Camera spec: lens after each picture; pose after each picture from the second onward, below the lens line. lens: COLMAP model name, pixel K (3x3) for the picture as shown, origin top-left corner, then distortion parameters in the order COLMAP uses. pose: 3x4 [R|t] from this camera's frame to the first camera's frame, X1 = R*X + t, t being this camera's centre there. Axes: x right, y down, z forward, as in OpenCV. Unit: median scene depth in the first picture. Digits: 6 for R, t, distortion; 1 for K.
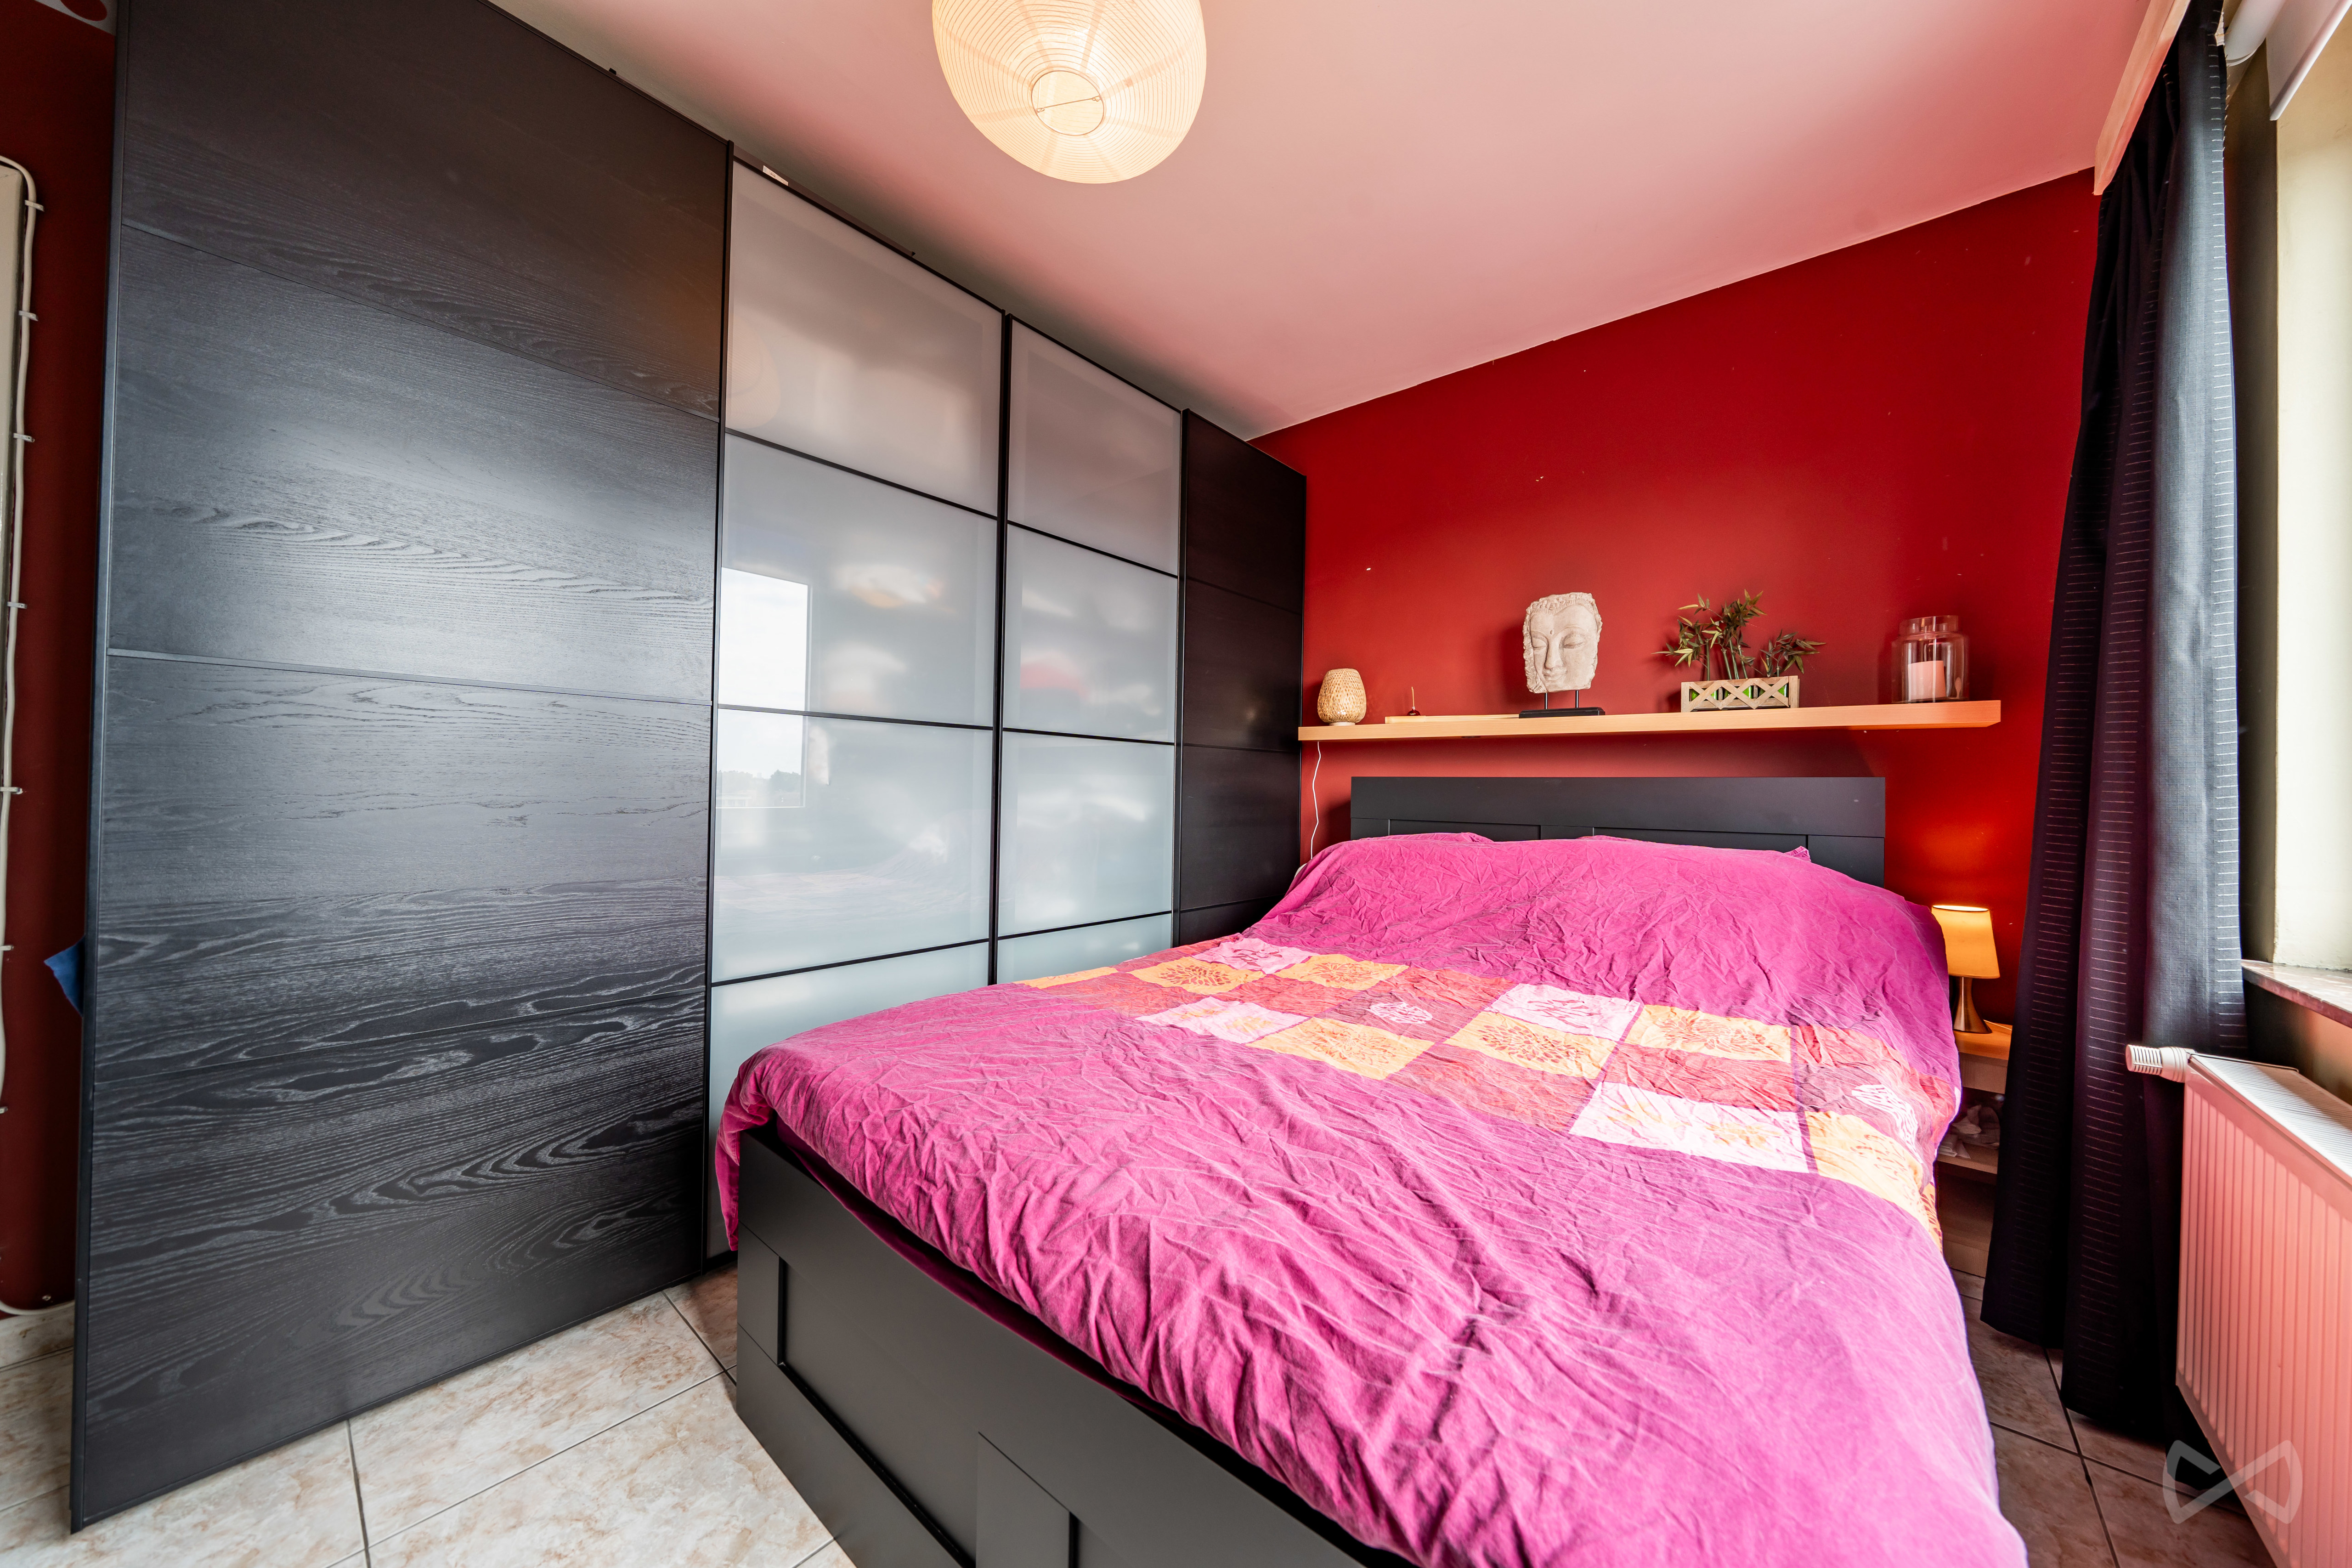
lens RADIAL K [[804.7, 0, 1186.5], [0, 804.7, 783.9], [0, 0, 1]] dist [0.000118, -0.000112]
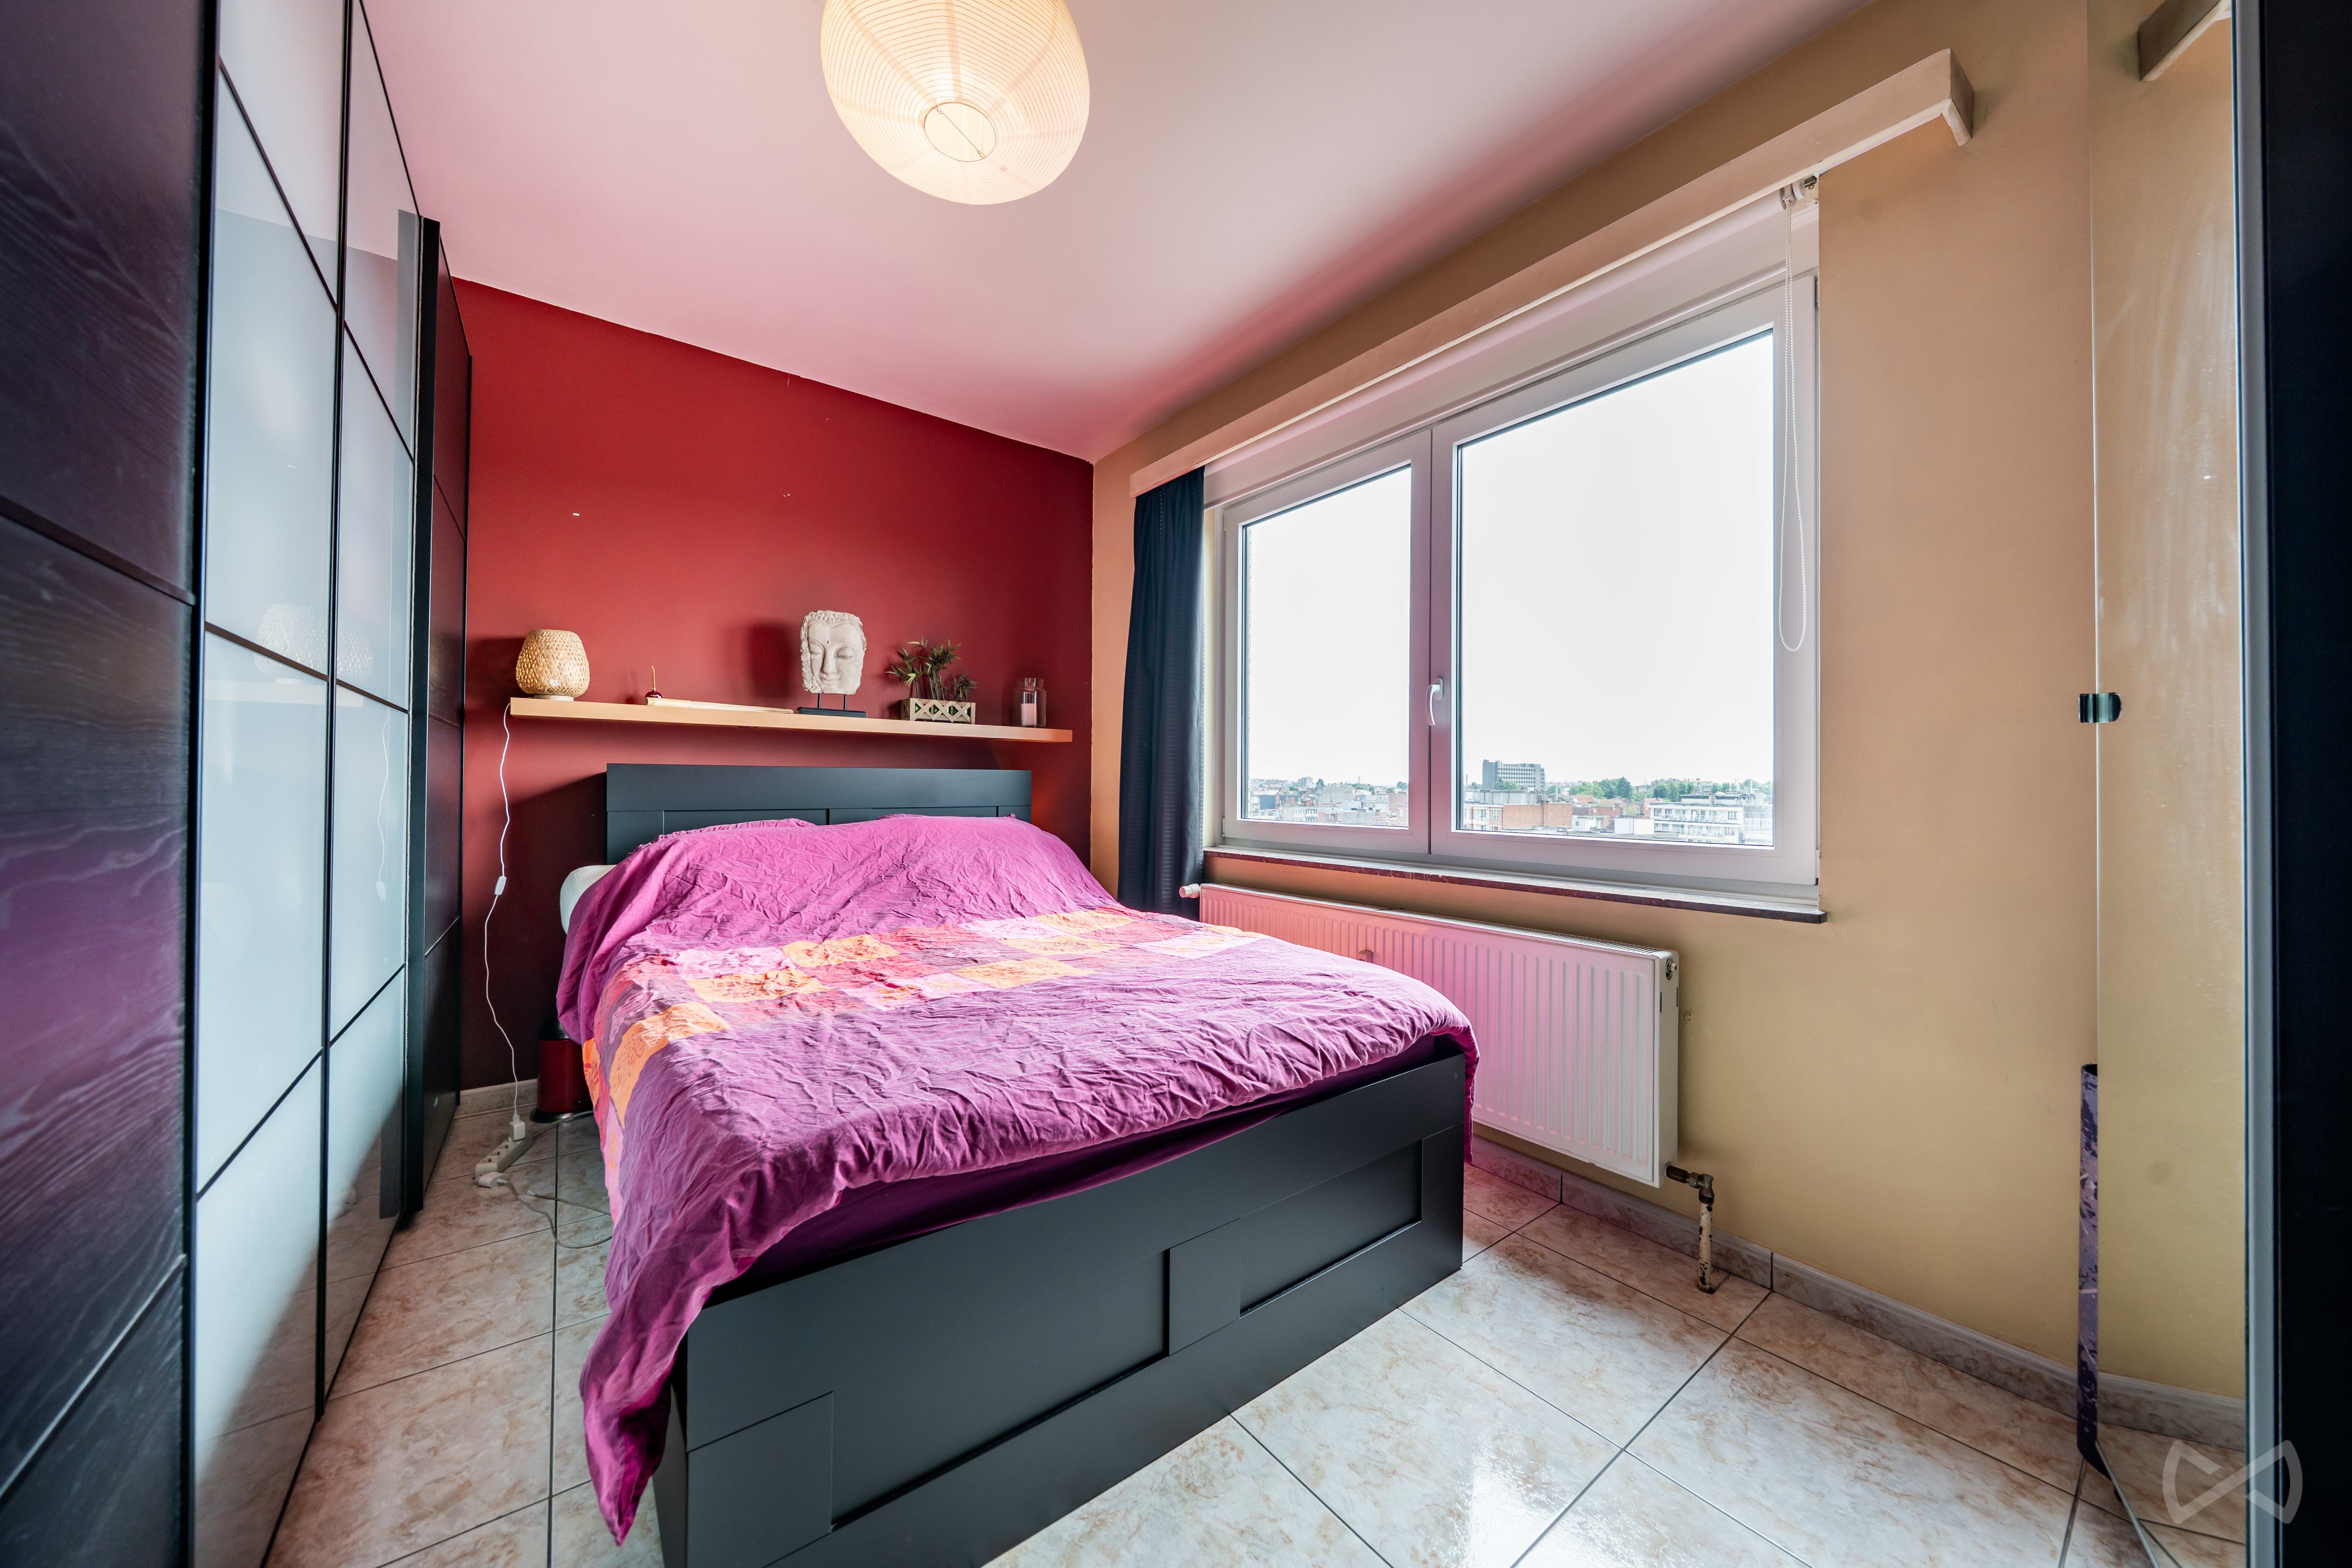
lens RADIAL K [[804.7, 0, 1187.2], [0, 804.7, 785.8], [0, 0, 1]] dist [0.000118, -0.000112]
pose [[0.207114, -0.017209, 0.978165, -0.642925], [-0.010641, 0.999747, 0.019842, -0.010812], [-0.978259, -0.014518, 0.206879, 0.275742]]
